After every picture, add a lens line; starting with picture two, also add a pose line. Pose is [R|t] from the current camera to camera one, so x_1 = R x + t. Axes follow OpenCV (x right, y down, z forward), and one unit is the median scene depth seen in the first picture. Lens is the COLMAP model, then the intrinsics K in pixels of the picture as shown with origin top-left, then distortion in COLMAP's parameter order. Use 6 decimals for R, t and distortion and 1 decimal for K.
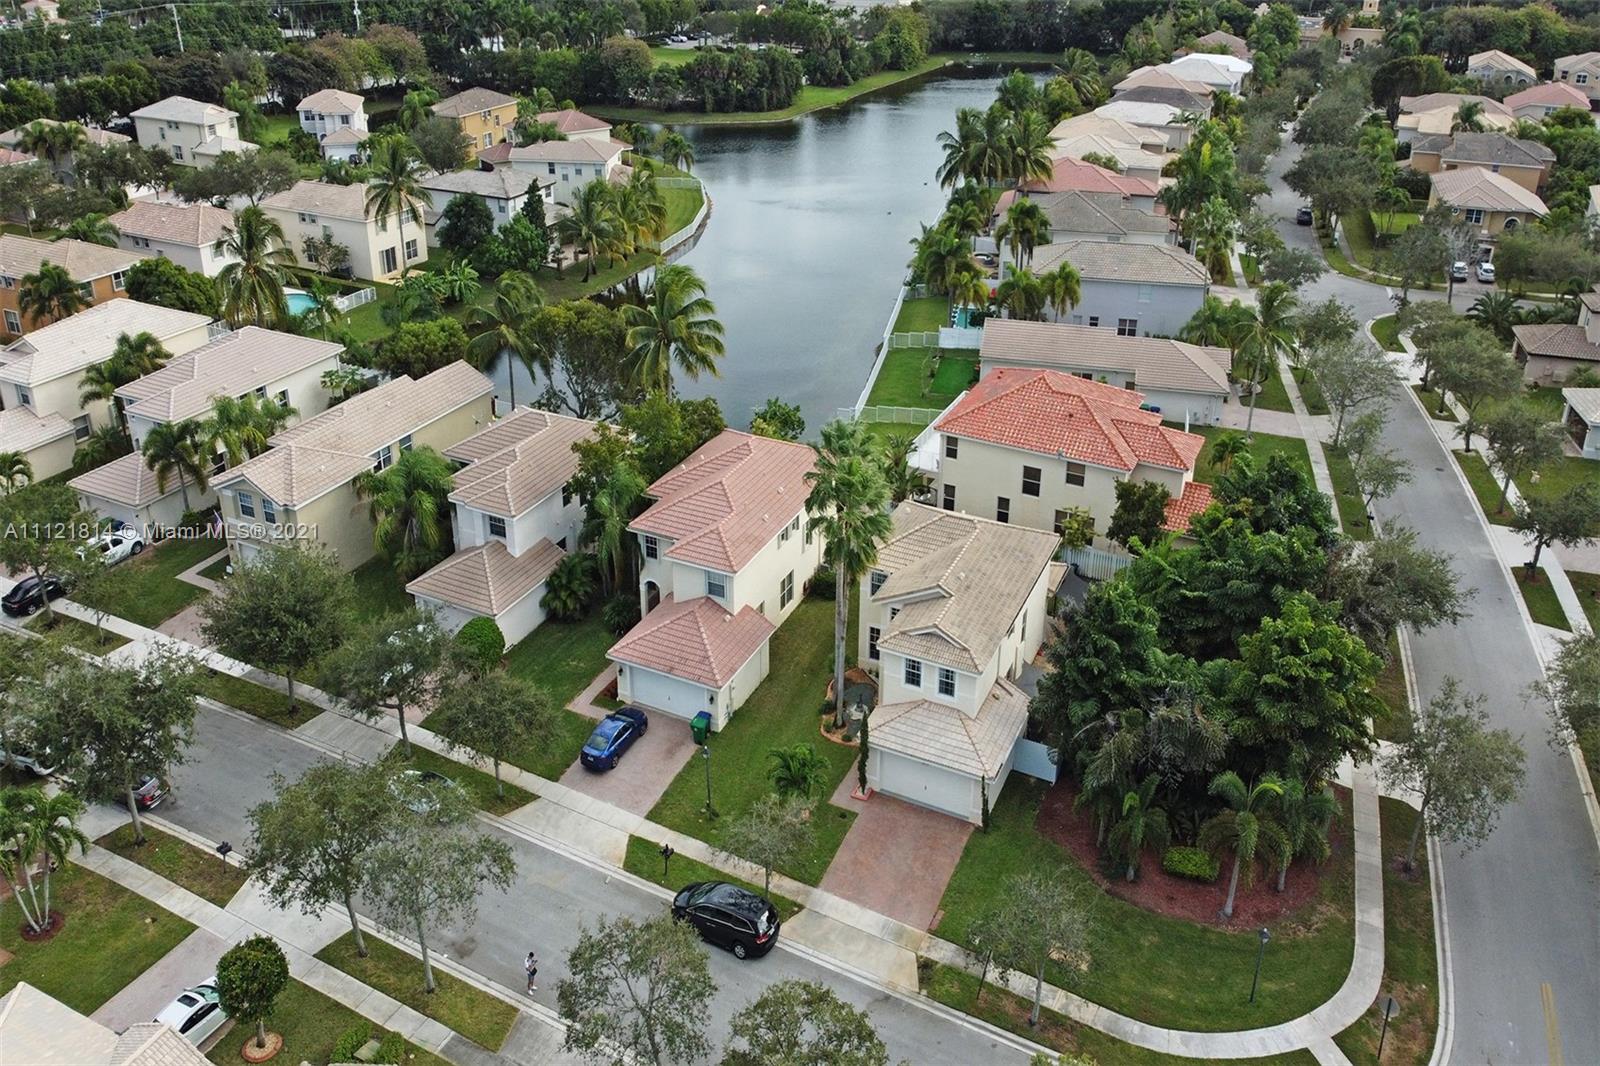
lens RADIAL K [[1130.7, 0, 801.2], [0, 1130.7, 525.8], [0, 0, 1]] dist [0.007857, -0.000202]
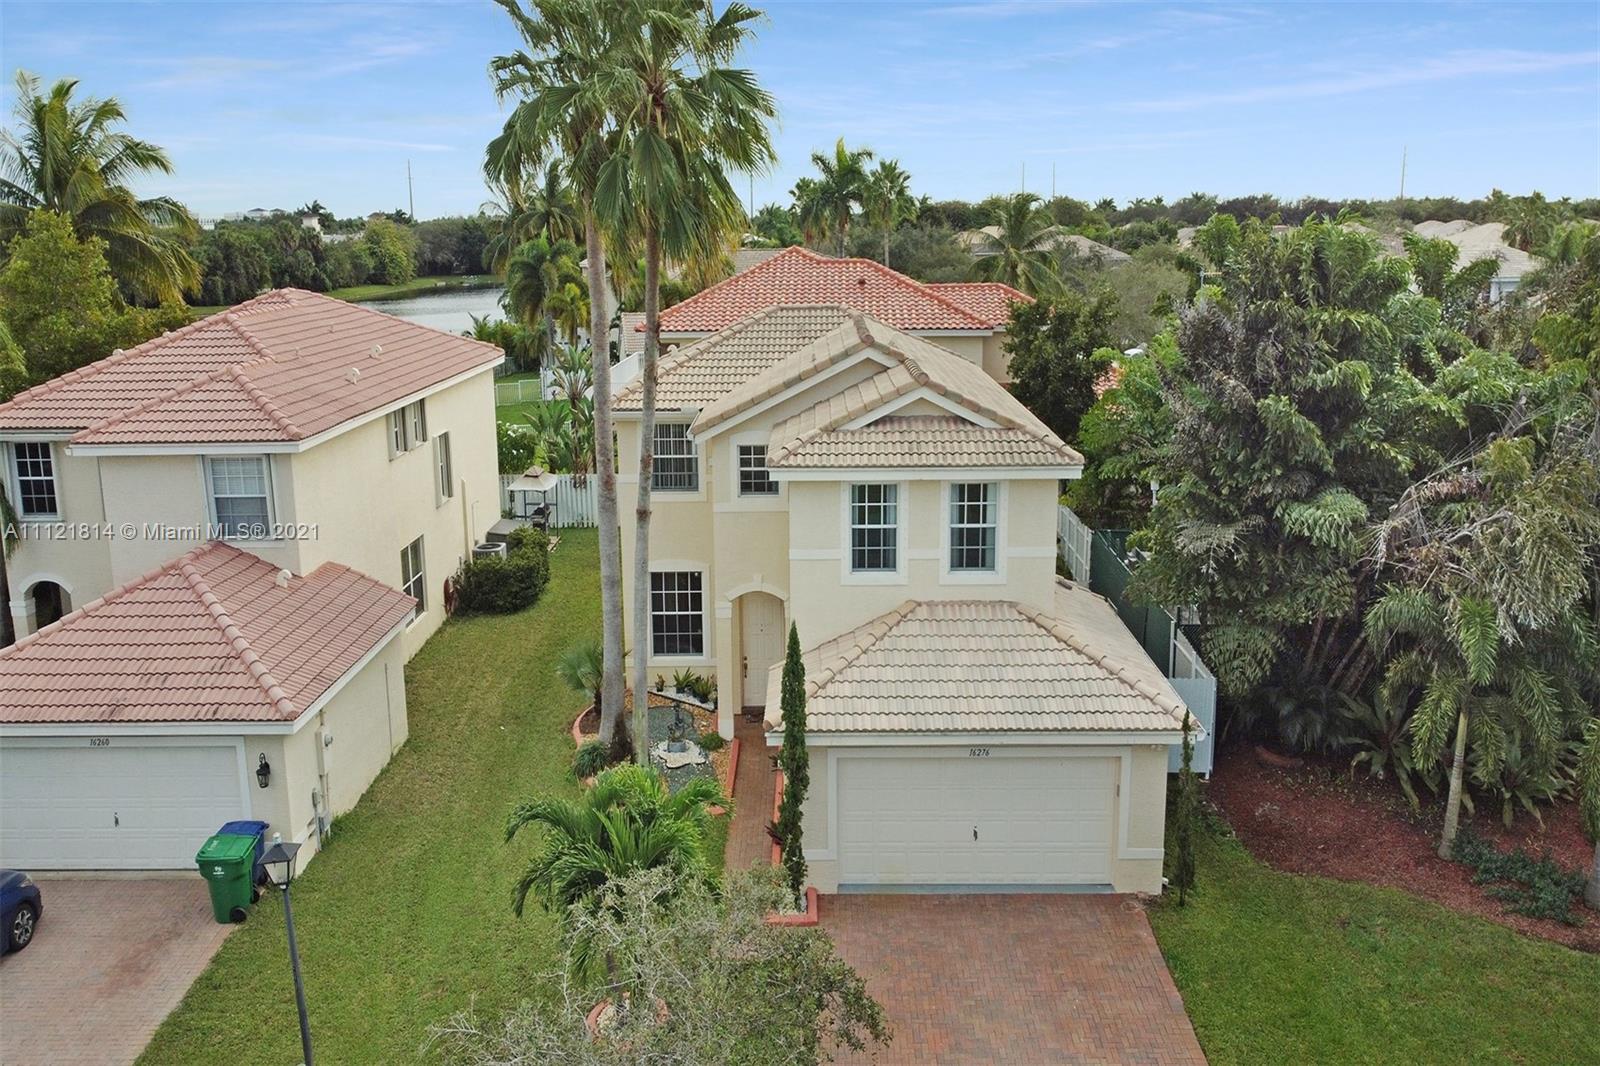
lens RADIAL K [[1130.7, 0, 805.6], [0, 1130.7, 545.4], [0, 0, 1]] dist [0.007857, -0.000202]
pose [[0.899073, -0.095126, 0.427339, -0.069879], [0.199060, 0.958198, -0.205505, 0.184061], [-0.389926, 0.269830, 0.880425, 0.612361]]
